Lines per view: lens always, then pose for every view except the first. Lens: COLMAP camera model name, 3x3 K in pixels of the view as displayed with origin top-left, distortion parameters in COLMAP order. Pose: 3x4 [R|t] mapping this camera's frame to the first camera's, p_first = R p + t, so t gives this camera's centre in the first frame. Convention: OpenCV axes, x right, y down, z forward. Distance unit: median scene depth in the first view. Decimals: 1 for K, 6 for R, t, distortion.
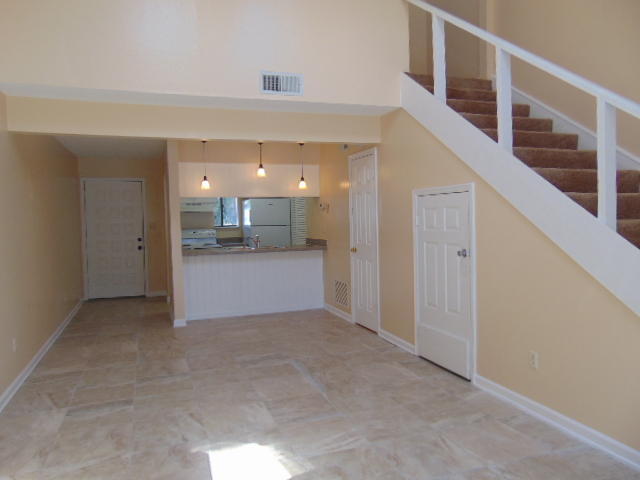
lens RADIAL K [[464.5, 0, 320.0], [0, 464.5, 240.0], [0, 0, 1]] dist [0.003764, 0.001586]
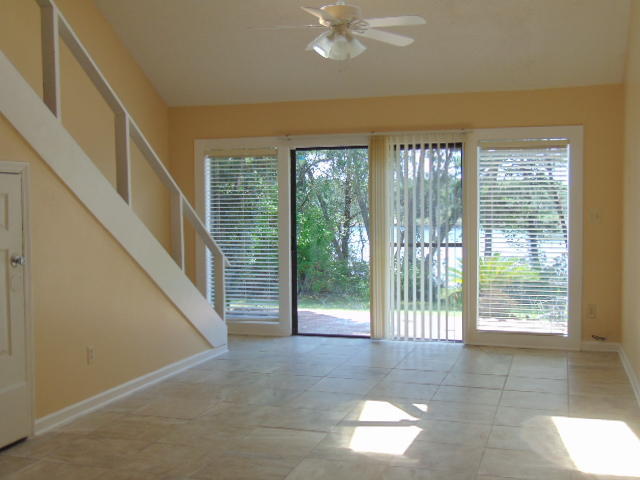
lens RADIAL K [[794.0, 0, 320.0], [0, 794.0, 240.0], [0, 0, 1]] dist [-0.001793, -0.005739]
pose [[-0.780915, -0.007869, 0.624588, -0.942409], [0.061554, 0.994084, 0.089484, -0.094484], [-0.621597, 0.108326, -0.775811, 1.960827]]
